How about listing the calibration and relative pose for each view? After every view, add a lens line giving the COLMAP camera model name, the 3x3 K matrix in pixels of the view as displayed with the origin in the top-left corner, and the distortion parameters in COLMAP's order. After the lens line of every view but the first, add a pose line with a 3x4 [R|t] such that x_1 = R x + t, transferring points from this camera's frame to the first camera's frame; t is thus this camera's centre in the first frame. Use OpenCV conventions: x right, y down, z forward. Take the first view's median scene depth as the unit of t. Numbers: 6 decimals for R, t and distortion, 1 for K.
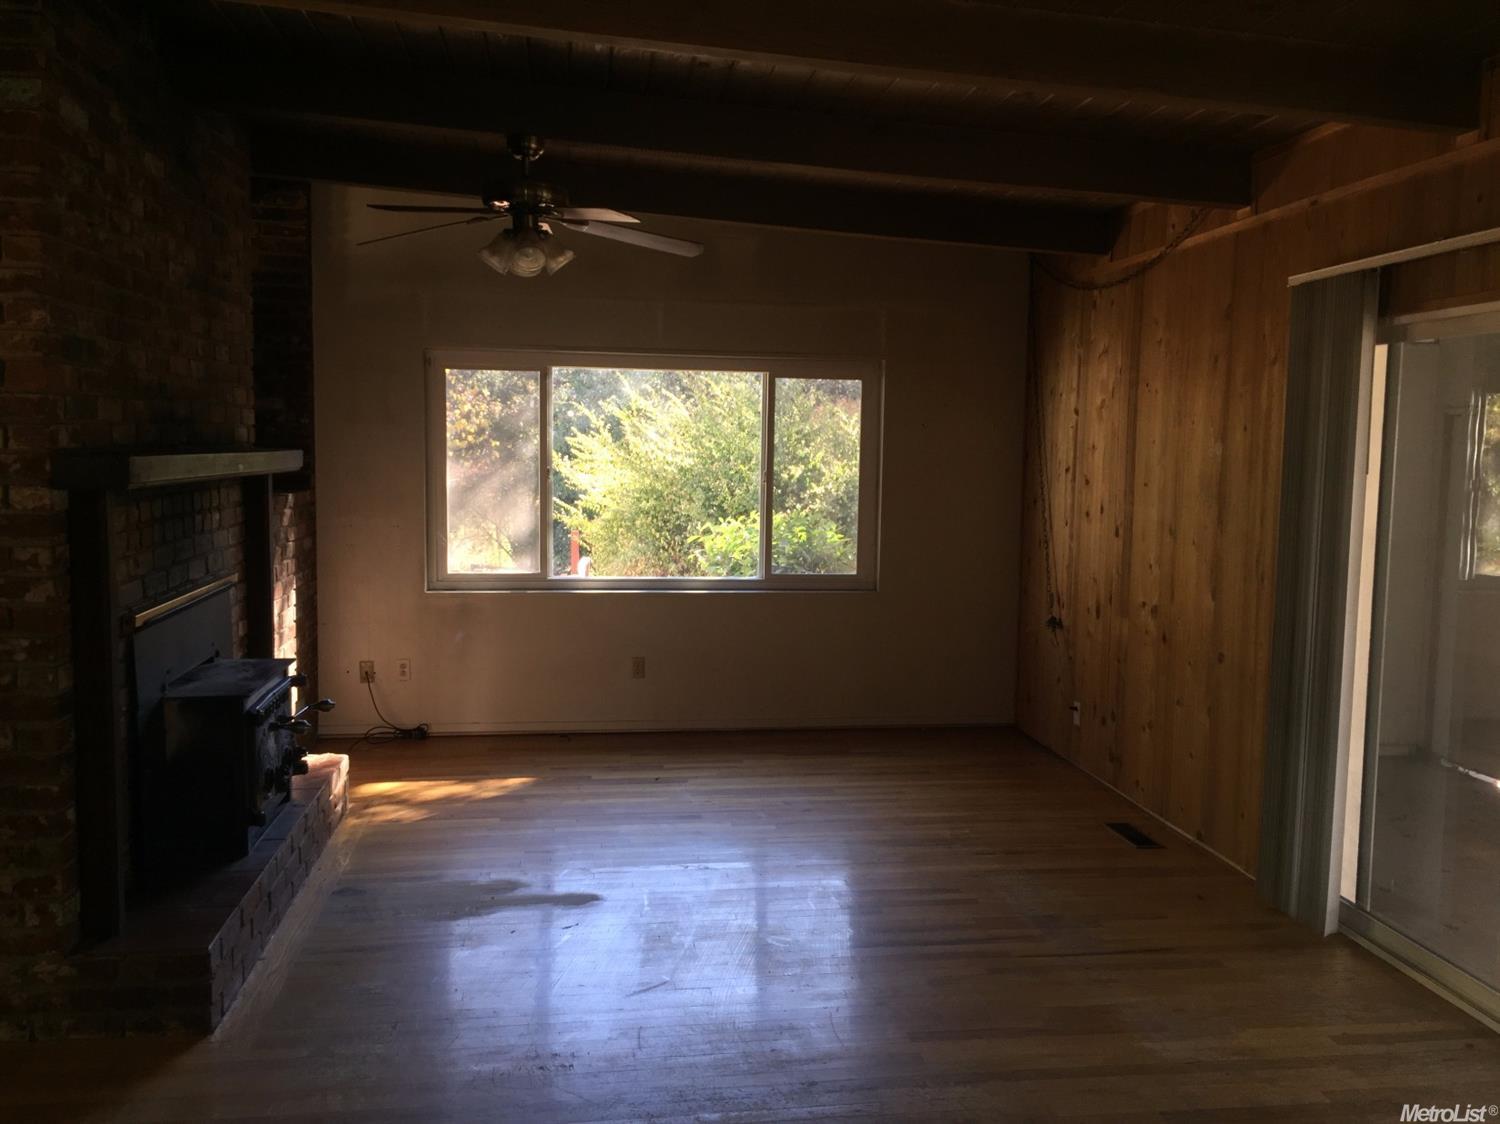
lens RADIAL K [[1273.8, 0, 757.9], [0, 1273.8, 551.4], [0, 0, 1]] dist [0.082127, -0.132704]
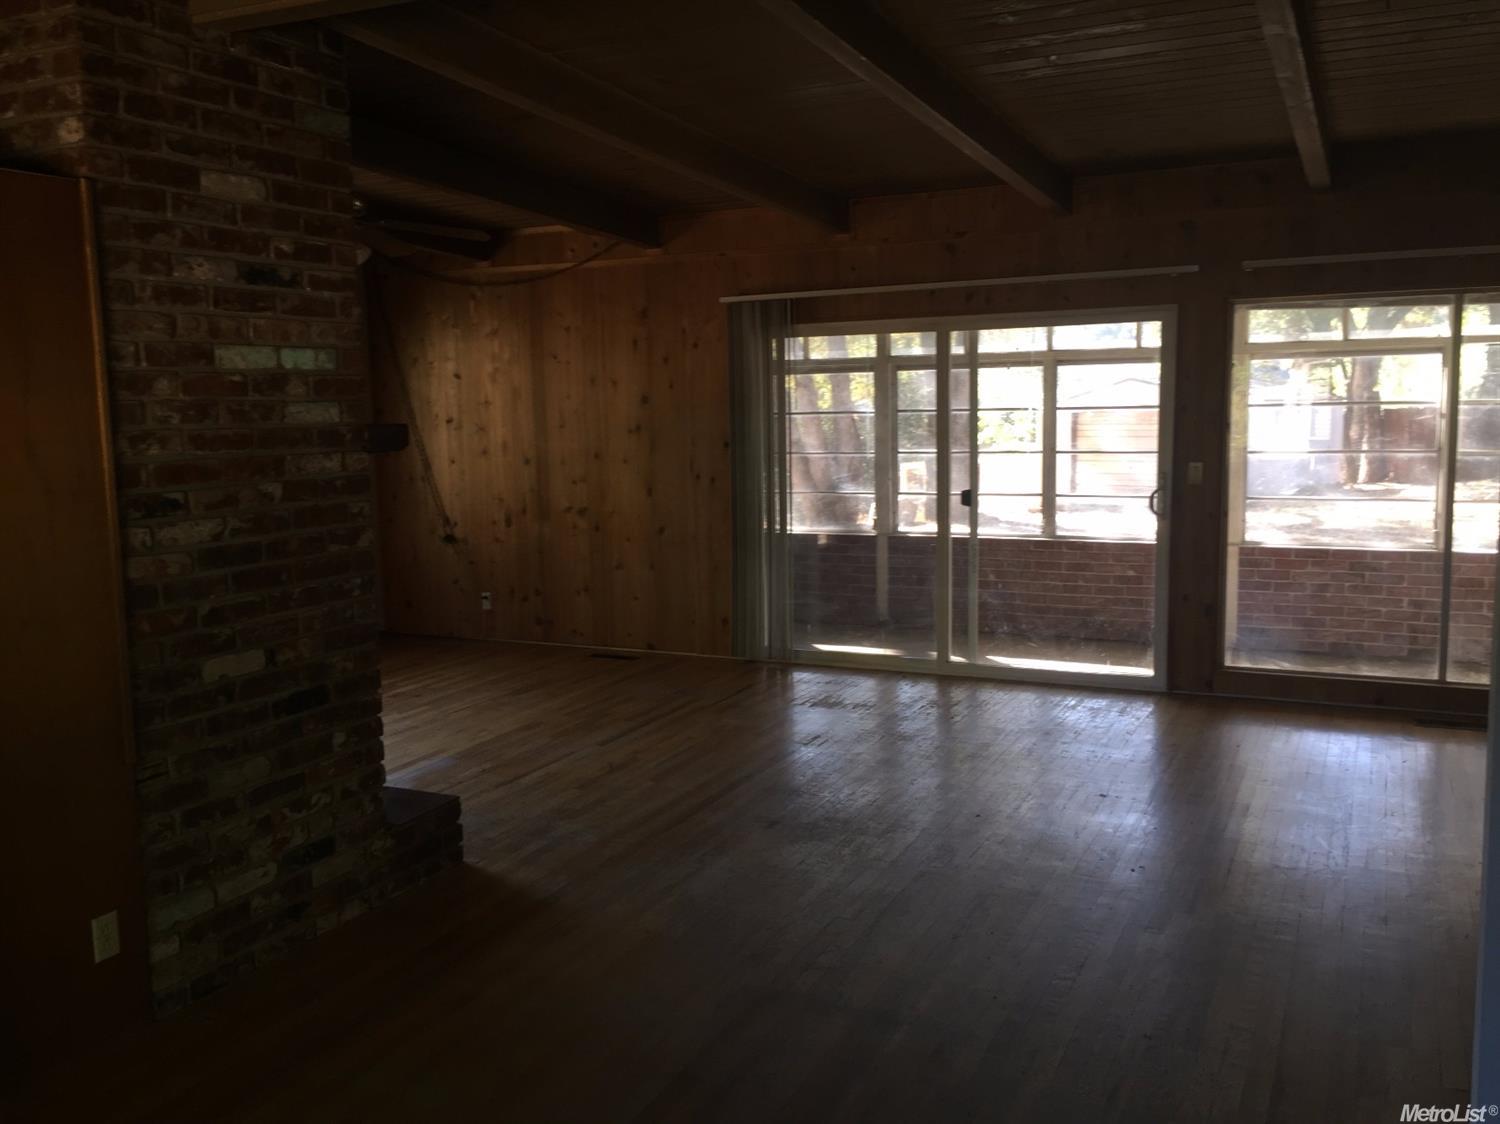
lens RADIAL K [[1273.8, 0, 757.9], [0, 1273.8, 551.4], [0, 0, 1]] dist [0.082127, -0.132704]
pose [[0.561056, -0.125199, 0.818255, -0.789332], [0.097849, 0.991596, 0.084628, -0.013130], [-0.821974, 0.032584, 0.568592, -0.001149]]
